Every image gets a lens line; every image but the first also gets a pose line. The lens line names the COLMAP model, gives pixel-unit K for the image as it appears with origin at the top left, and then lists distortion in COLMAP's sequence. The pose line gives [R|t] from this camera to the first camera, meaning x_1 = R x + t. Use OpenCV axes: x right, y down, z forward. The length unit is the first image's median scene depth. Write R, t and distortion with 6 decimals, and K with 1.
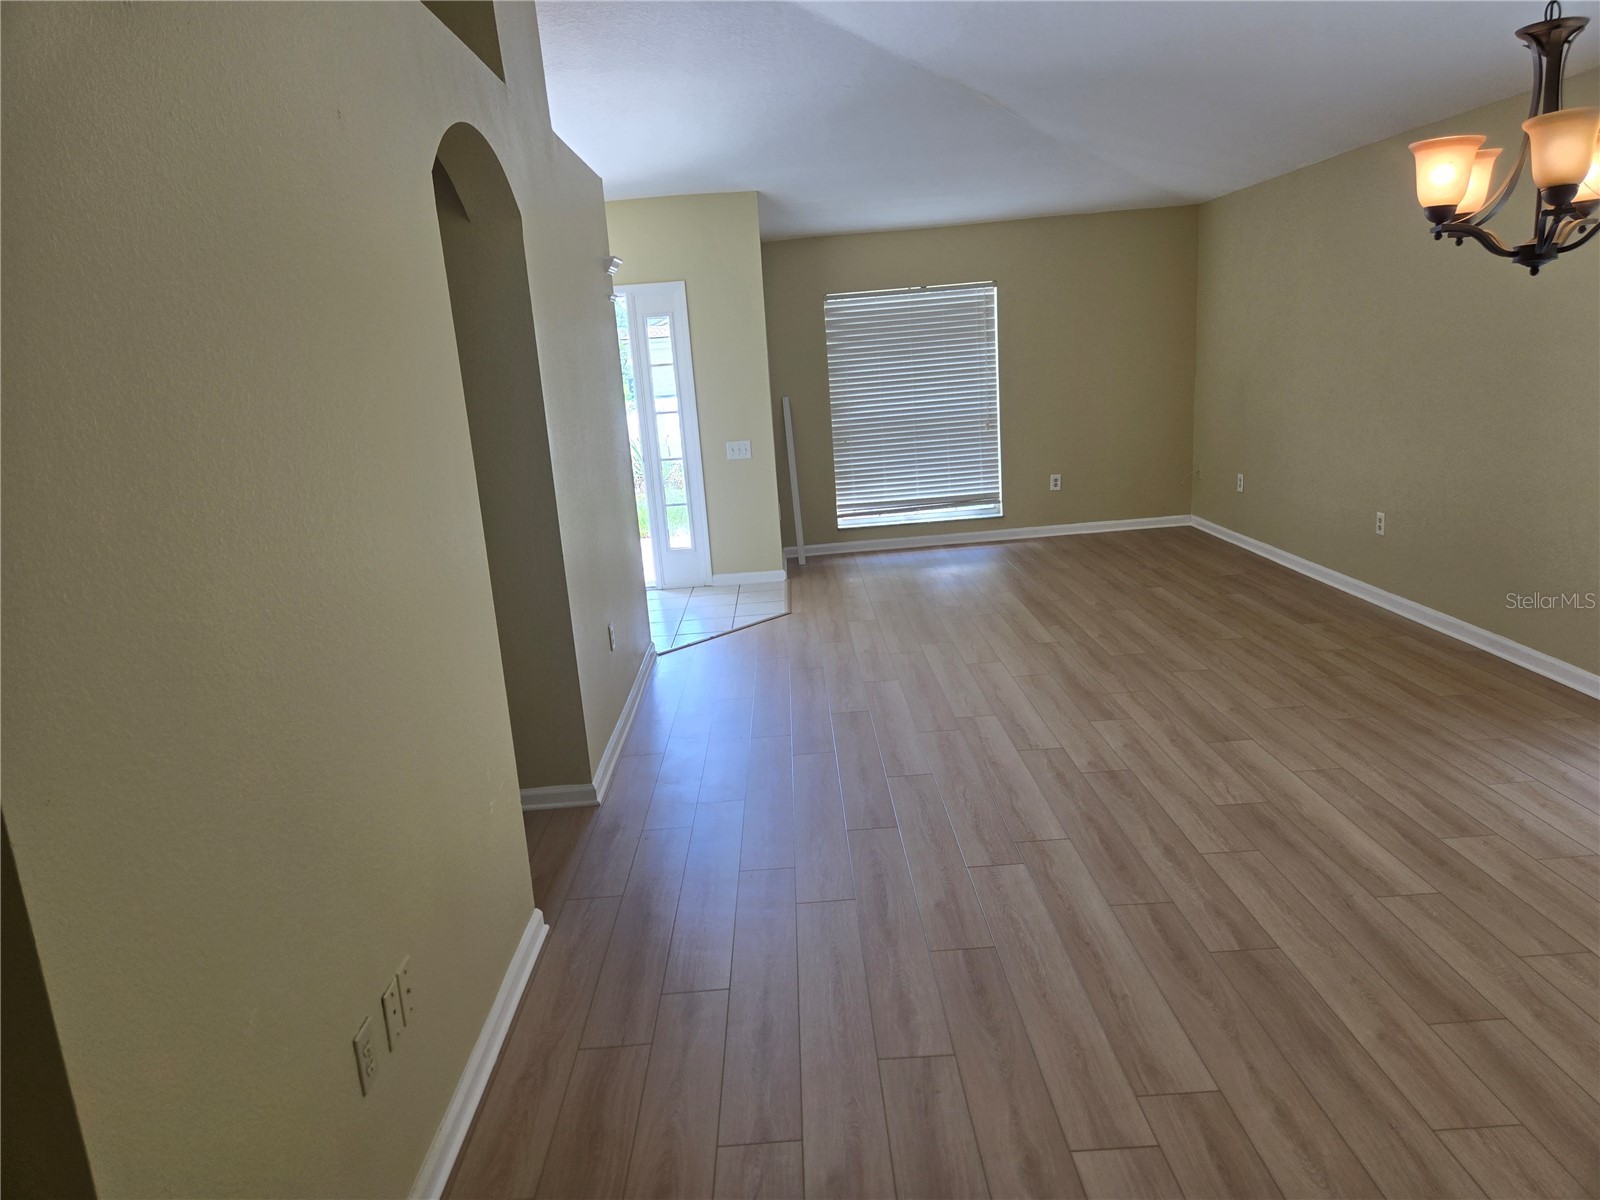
lens RADIAL K [[1051.7, 0, 785.0], [0, 1051.7, 587.6], [0, 0, 1]] dist [0.071612, -0.058838]
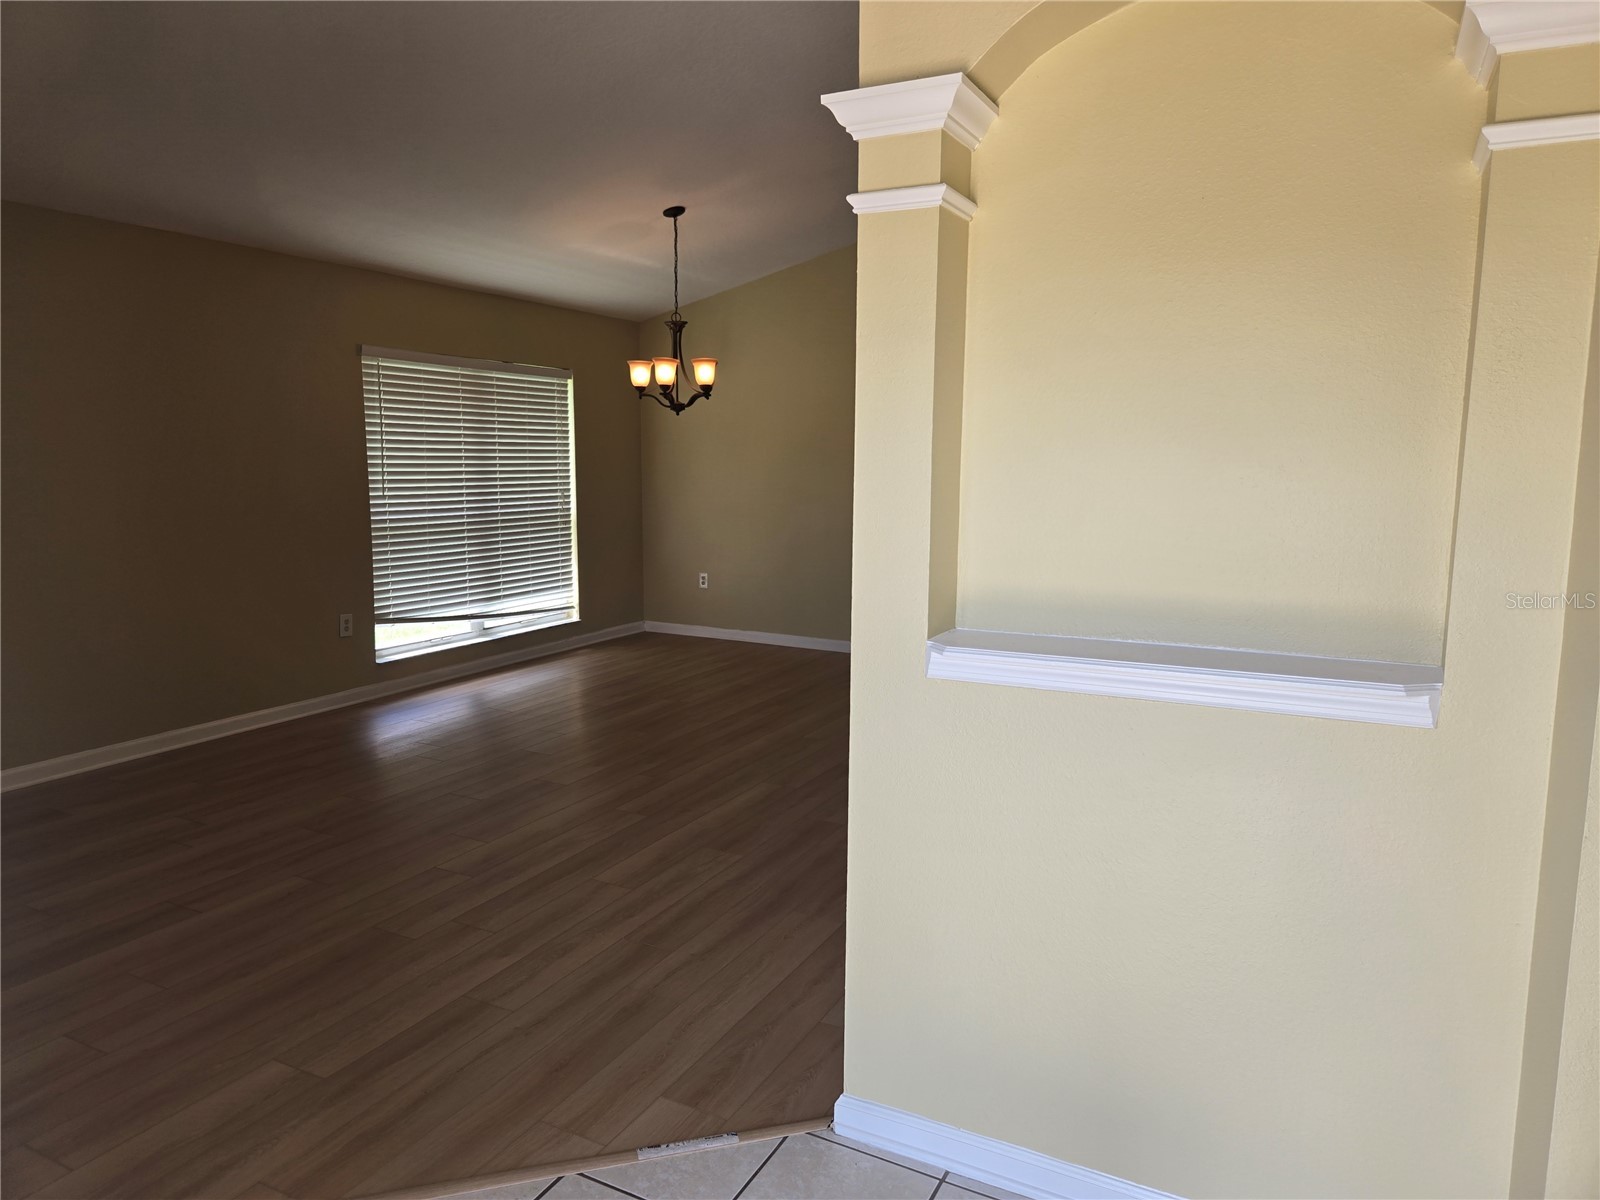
lens RADIAL K [[1051.7, 0, 785.0], [0, 1051.7, 587.6], [0, 0, 1]] dist [0.071612, -0.058838]
pose [[-0.878830, 0.003524, 0.477121, -0.445237], [0.159032, 0.944957, 0.285947, -0.359530], [-0.449851, 0.327177, -0.831017, 1.925000]]
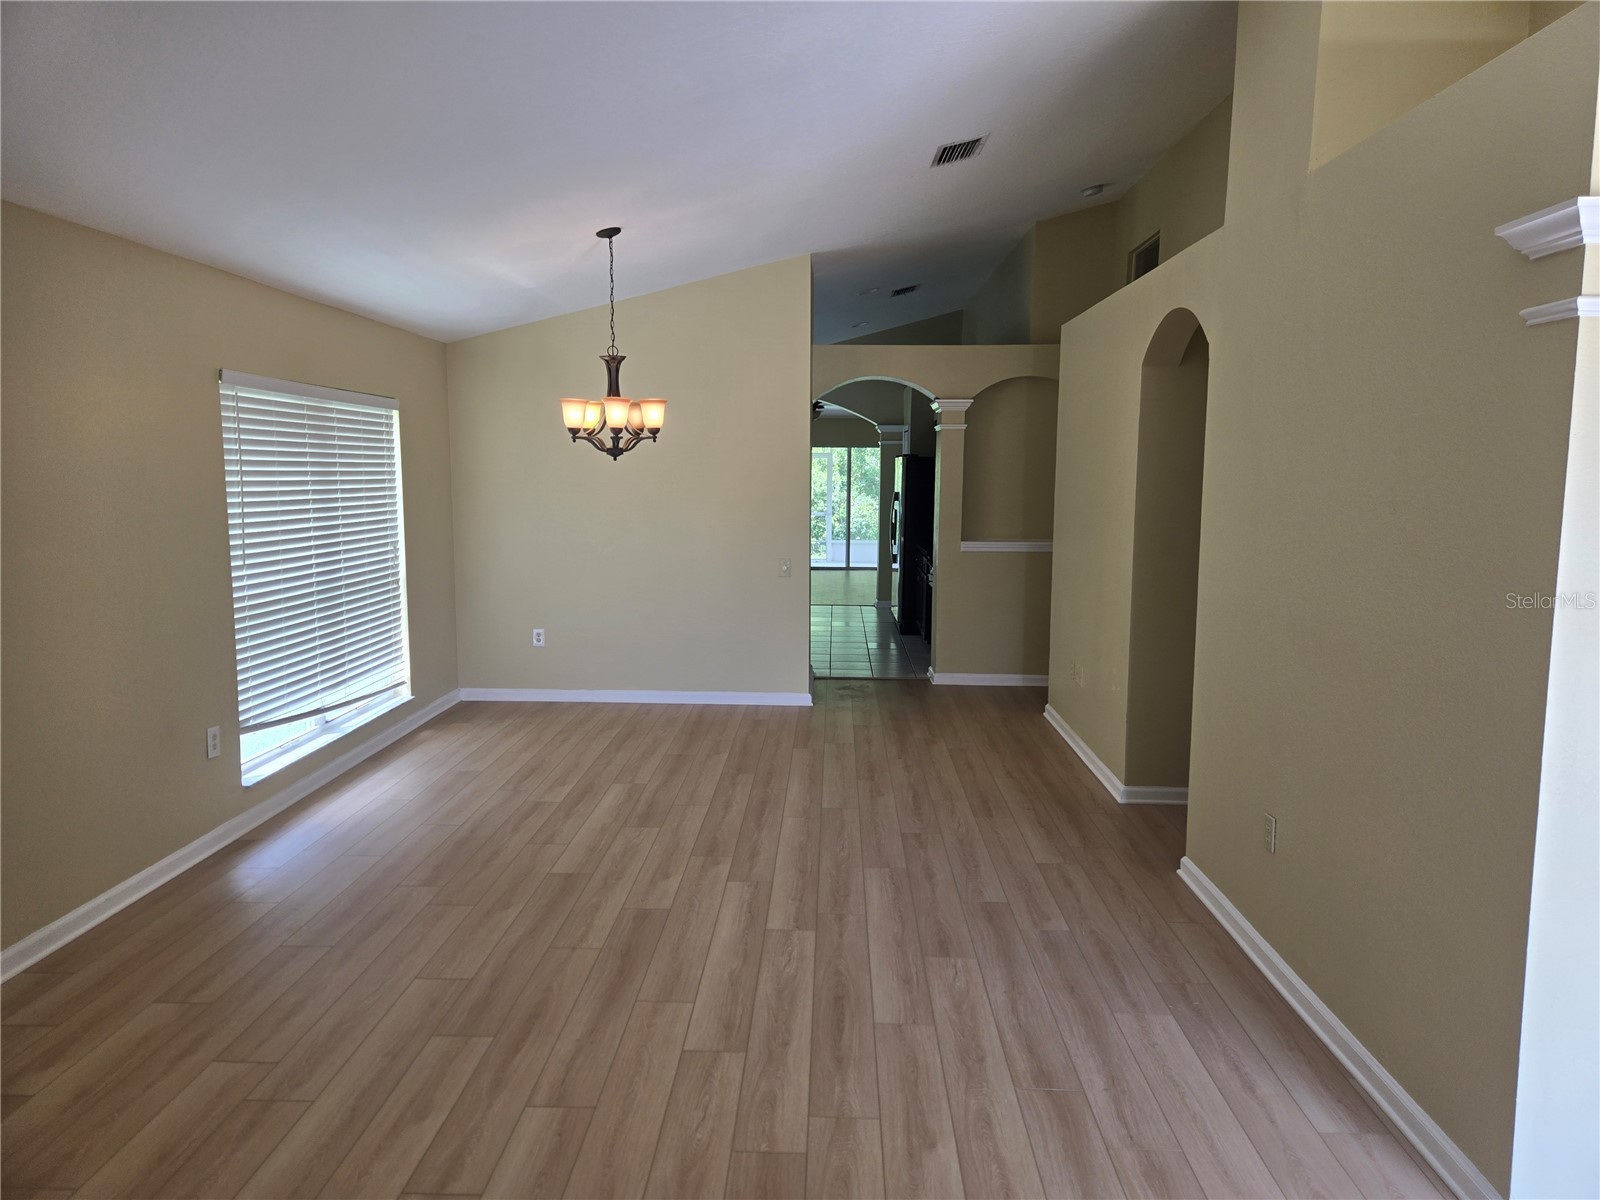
lens RADIAL K [[1051.7, 0, 785.0], [0, 1051.7, 587.6], [0, 0, 1]] dist [0.071612, -0.058838]
pose [[-0.996481, 0.059463, 0.059083, 0.142457], [0.075519, 0.942723, 0.324915, -0.454264], [-0.036378, 0.328233, -0.943896, 1.965131]]
